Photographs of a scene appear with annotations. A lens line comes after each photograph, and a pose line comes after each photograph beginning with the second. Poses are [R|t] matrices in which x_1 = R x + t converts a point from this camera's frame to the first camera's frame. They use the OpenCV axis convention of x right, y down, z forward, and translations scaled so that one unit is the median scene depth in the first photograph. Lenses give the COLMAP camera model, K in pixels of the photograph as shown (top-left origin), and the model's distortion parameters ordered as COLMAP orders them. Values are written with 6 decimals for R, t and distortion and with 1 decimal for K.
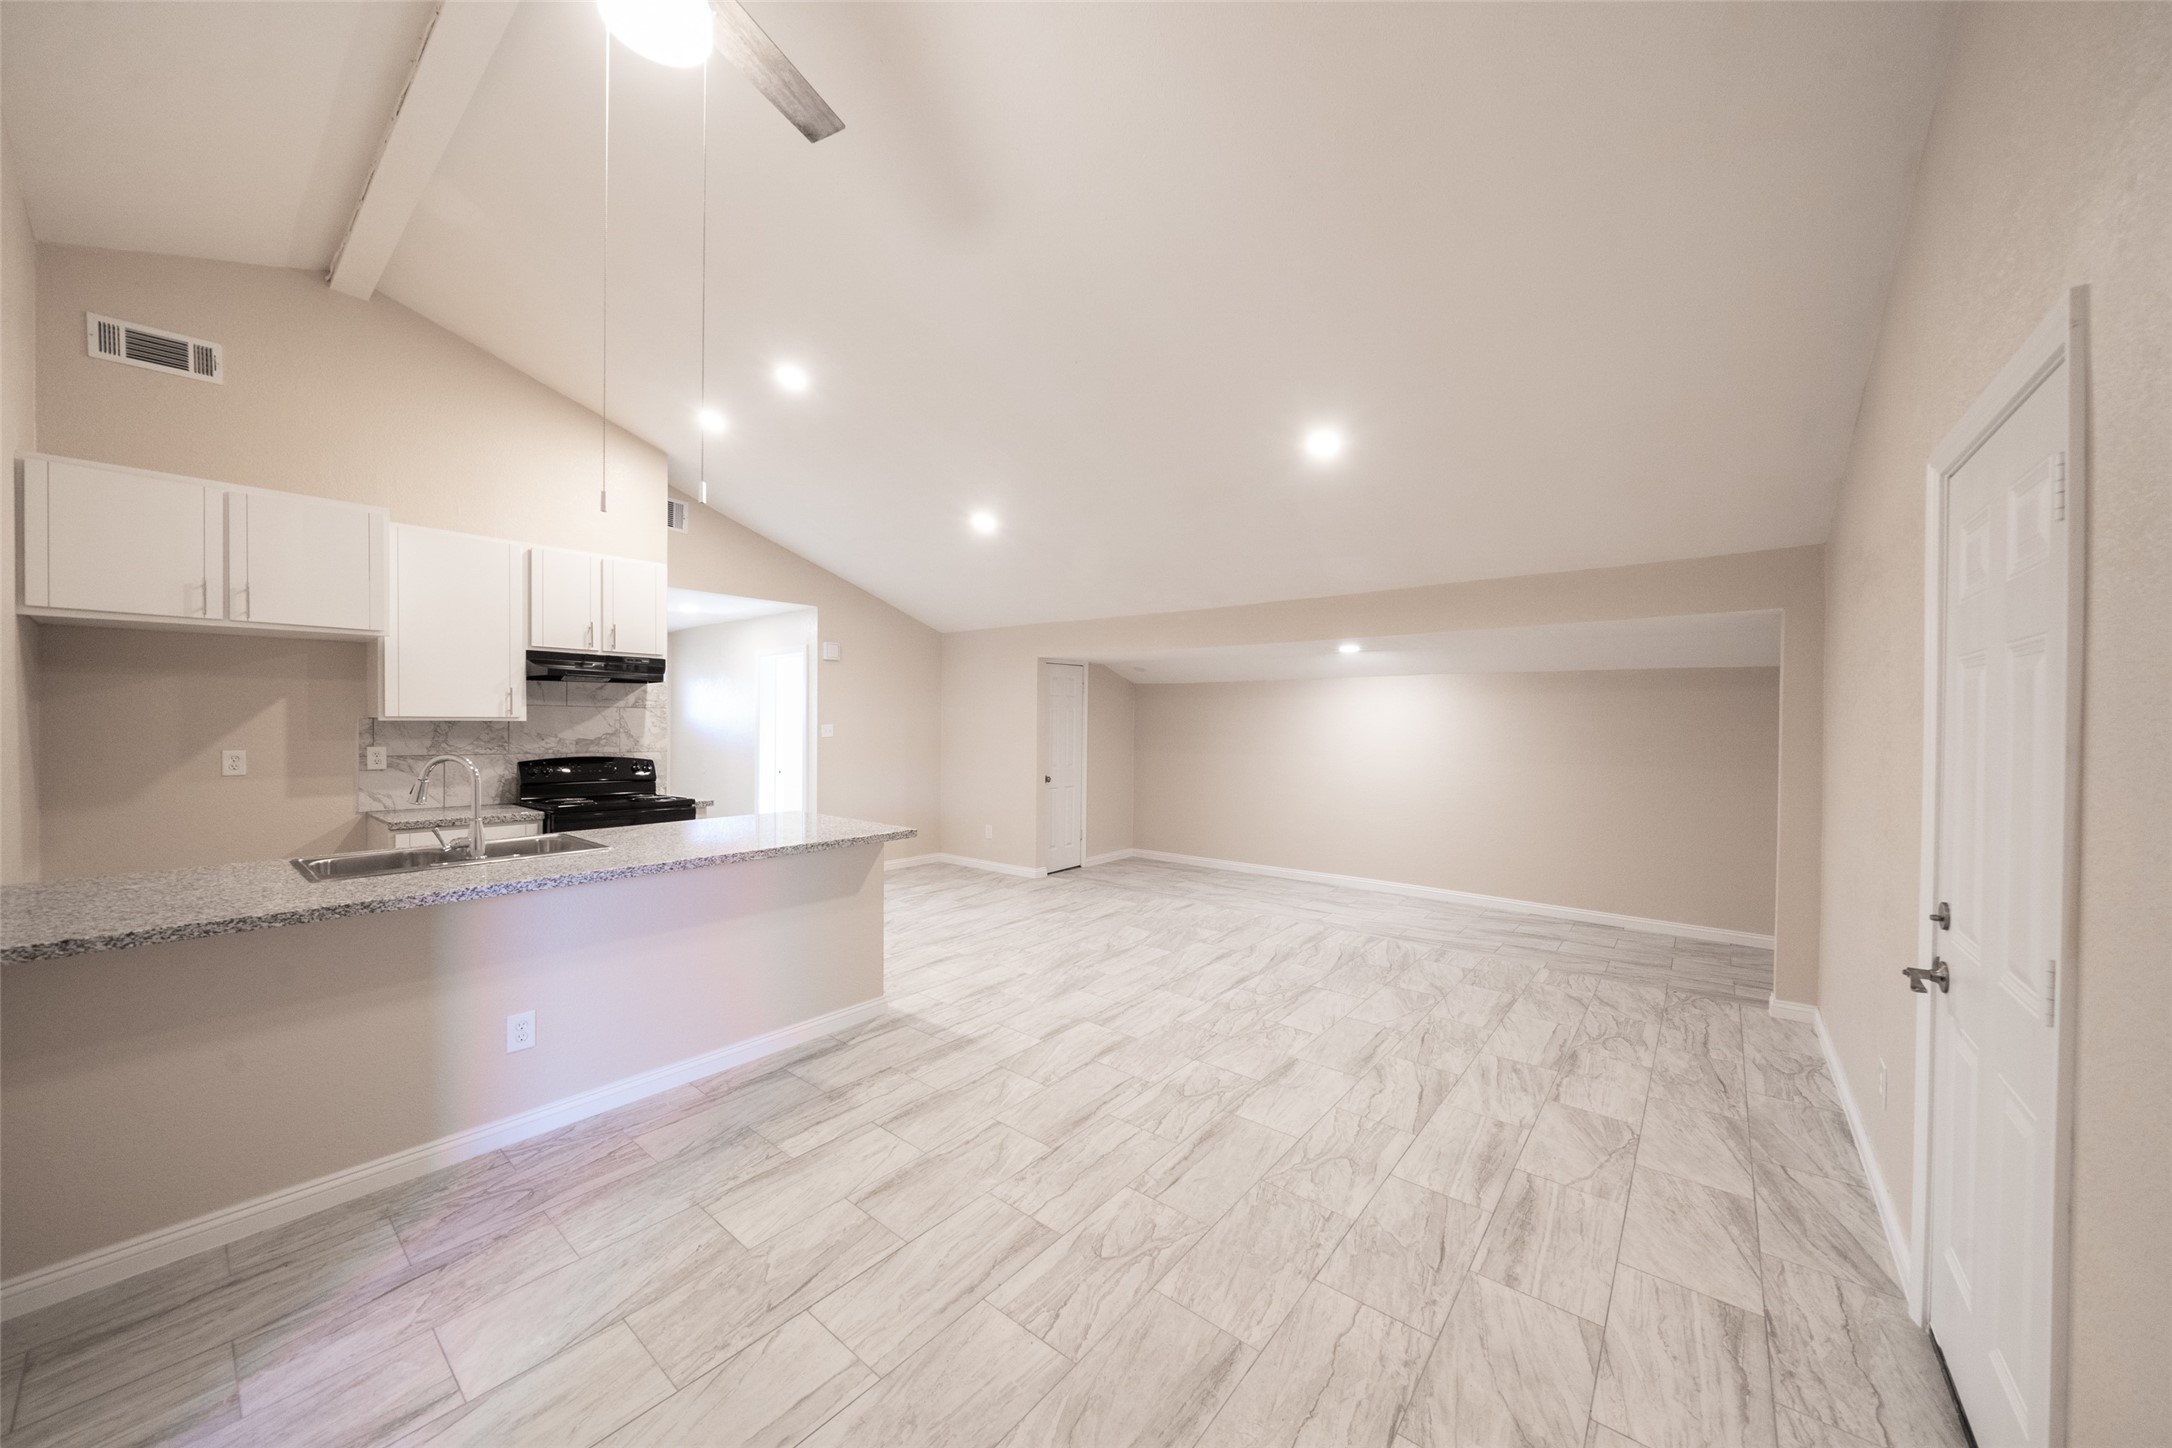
lens RADIAL K [[744.9, 0, 1092.5], [0, 744.9, 725.5], [0, 0, 1]] dist [-0.007316, 0.001106]
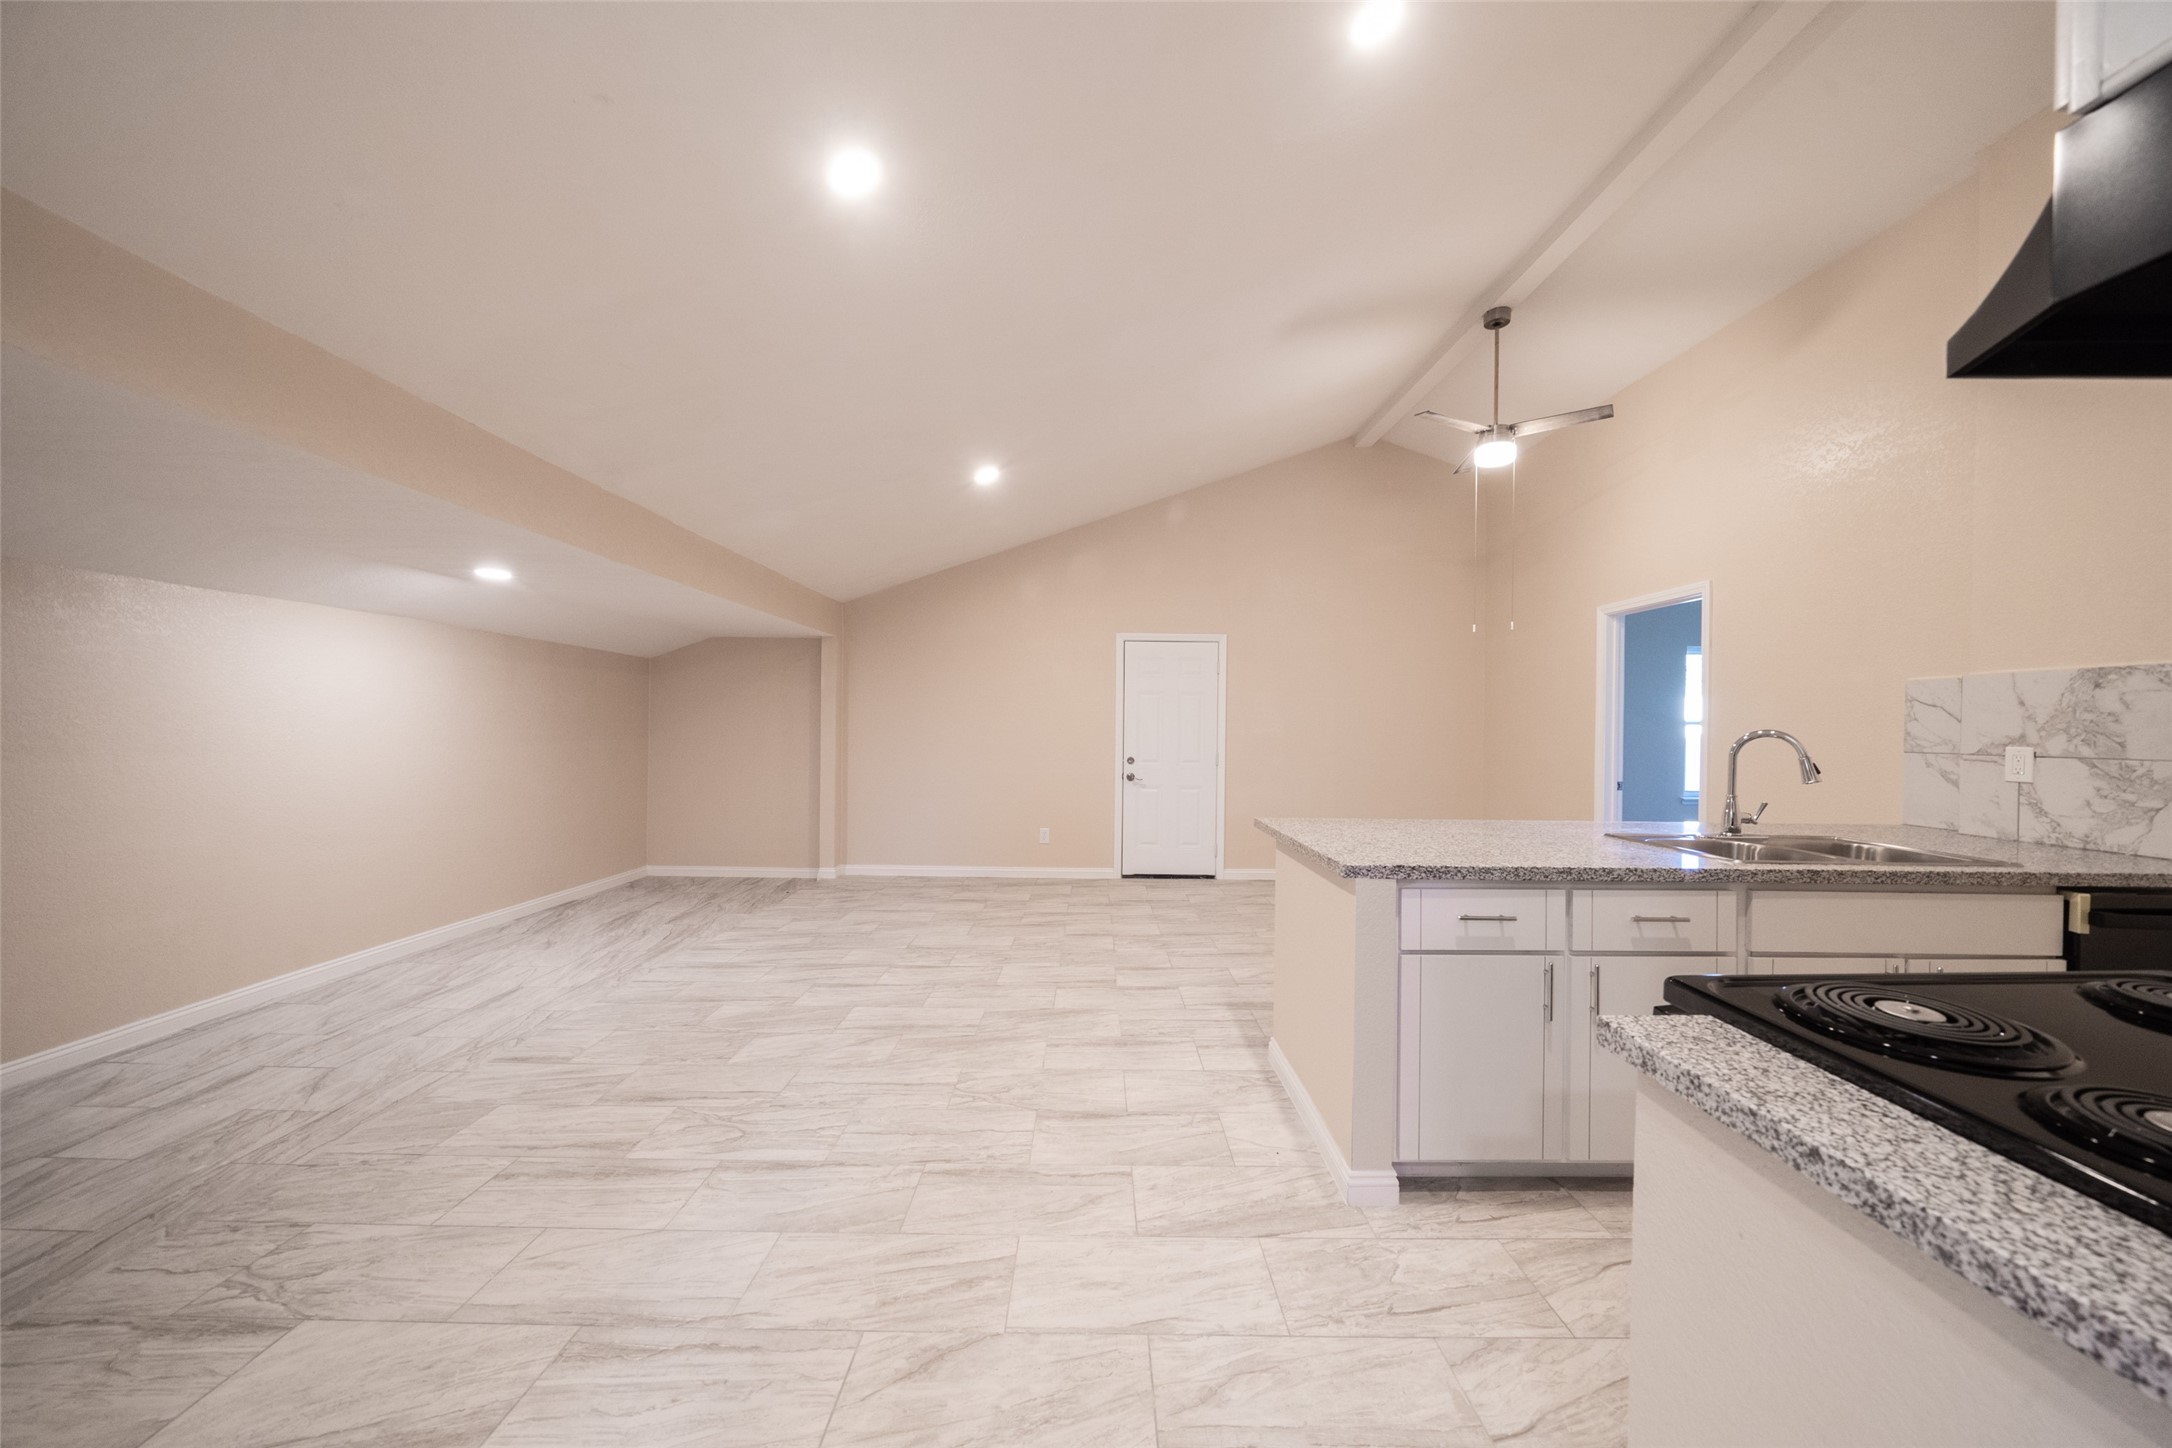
lens RADIAL K [[744.9, 0, 1085.7], [0, 744.9, 736.4], [0, 0, 1]] dist [-0.007316, 0.001106]
pose [[-0.620987, -0.025986, 0.783390, -0.705238], [-0.013129, 0.999655, 0.022753, 0.024410], [-0.783711, 0.003844, -0.621113, 1.509388]]
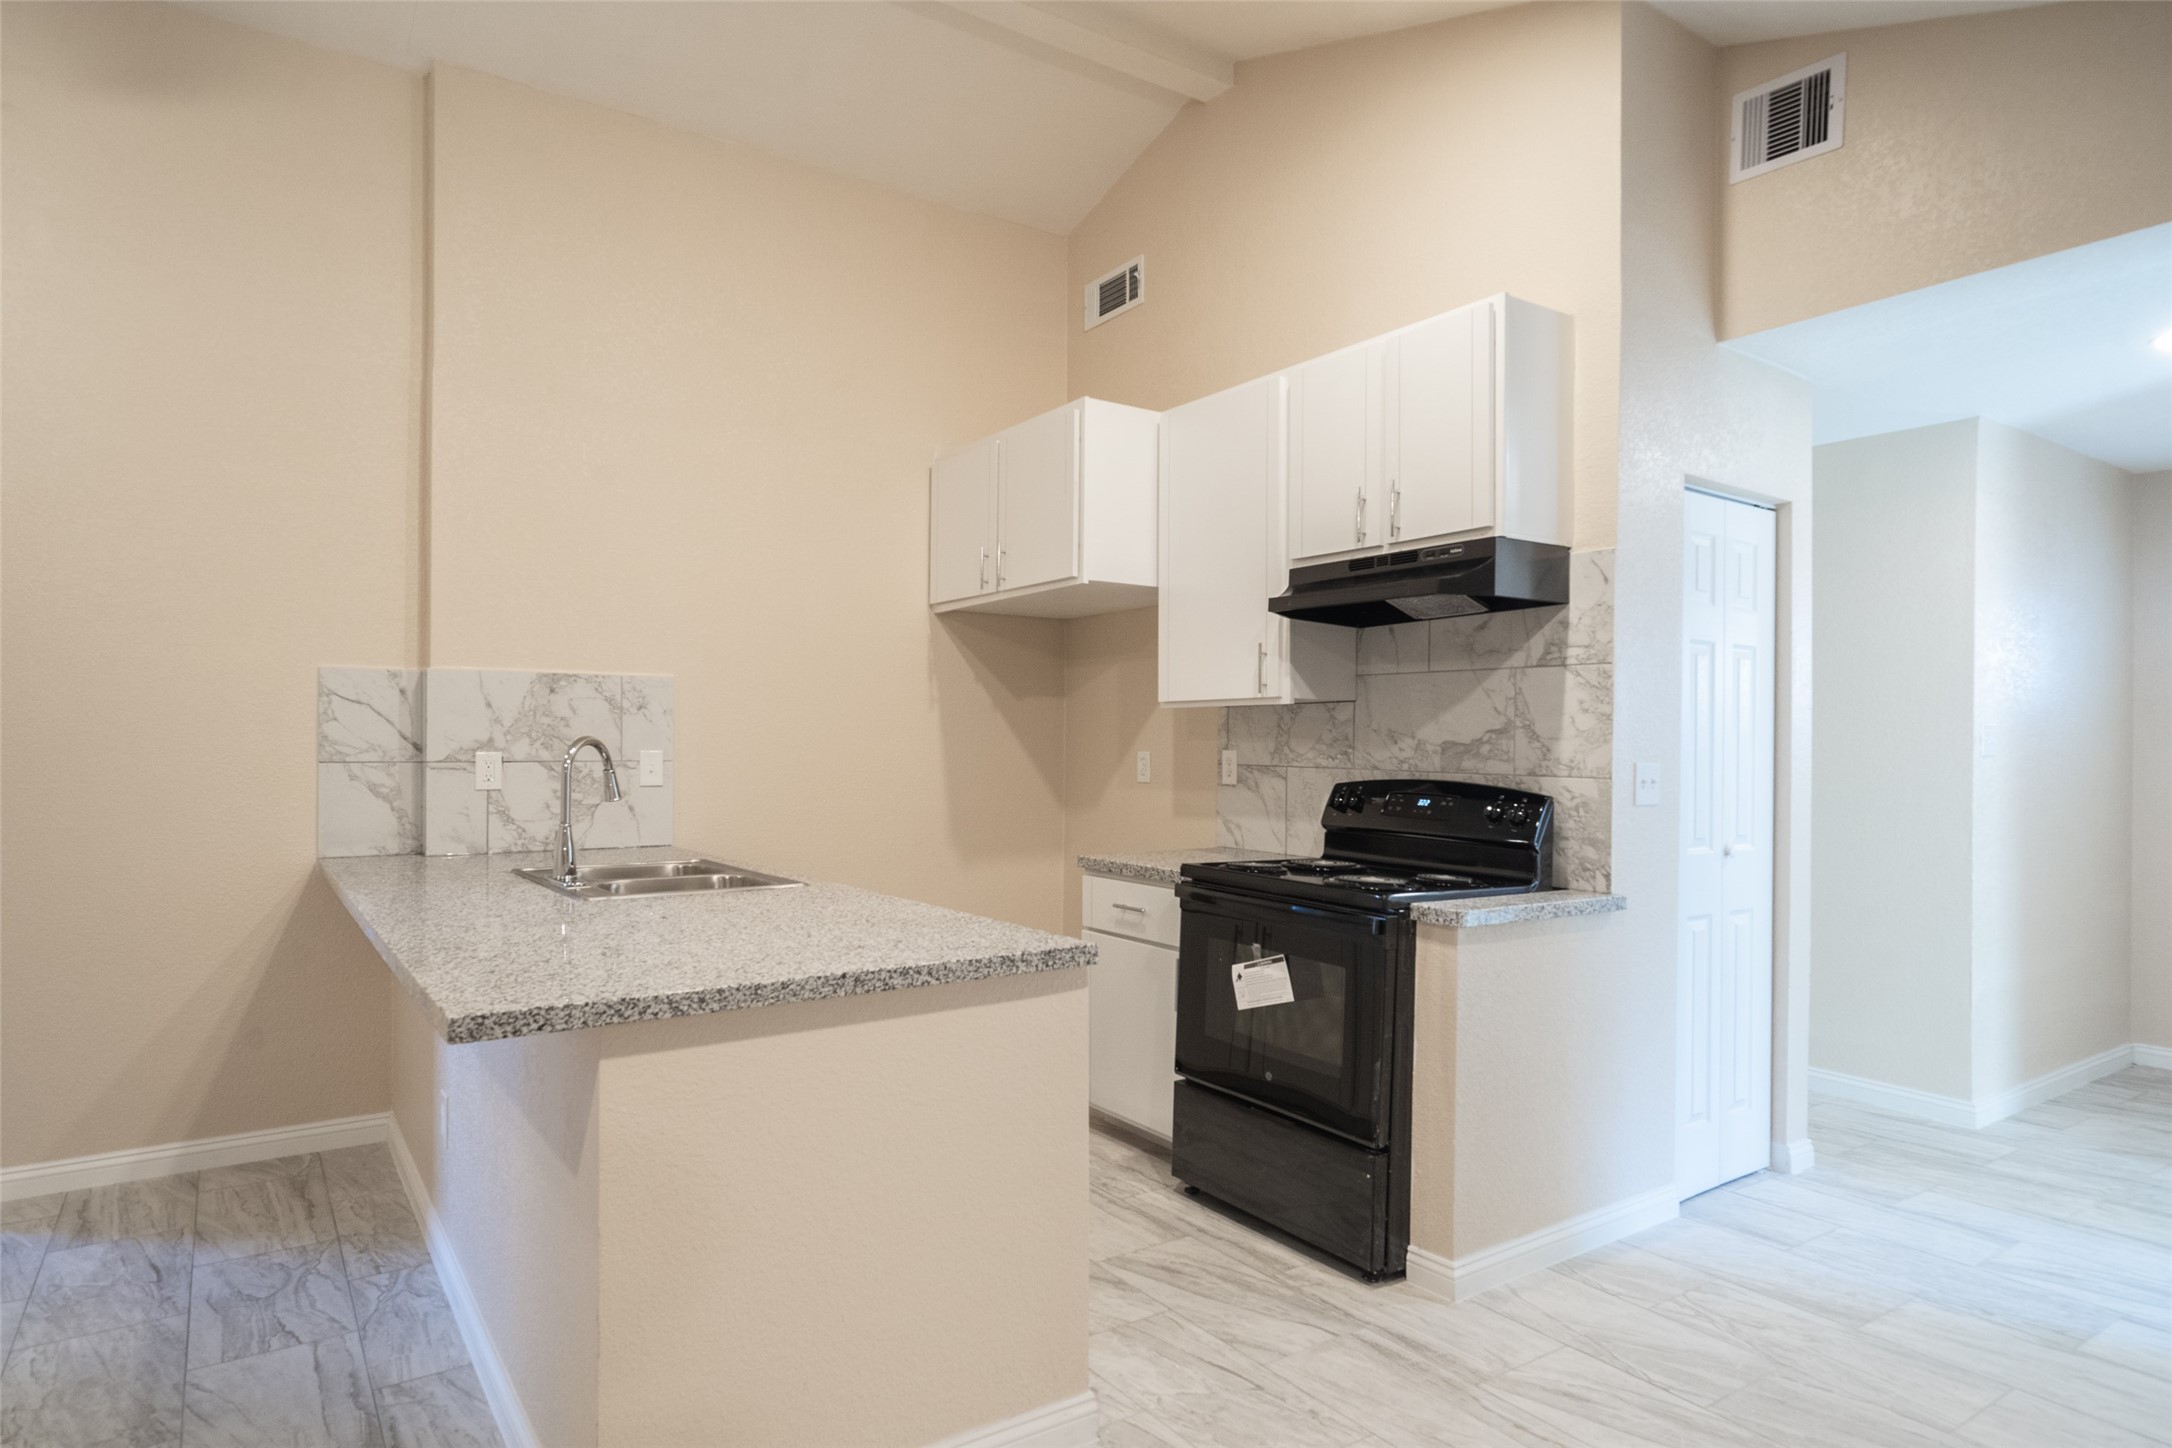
lens RADIAL K [[1237.4, 0, 1086.9], [0, 1237.4, 739.8], [0, 0, 1]] dist [0.003752, -0.003293]
pose [[-0.282074, -0.012782, -0.959308, 0.129481], [-0.011326, 0.999886, -0.009993, 0.032526], [0.959326, 0.008046, -0.282186, 1.212480]]
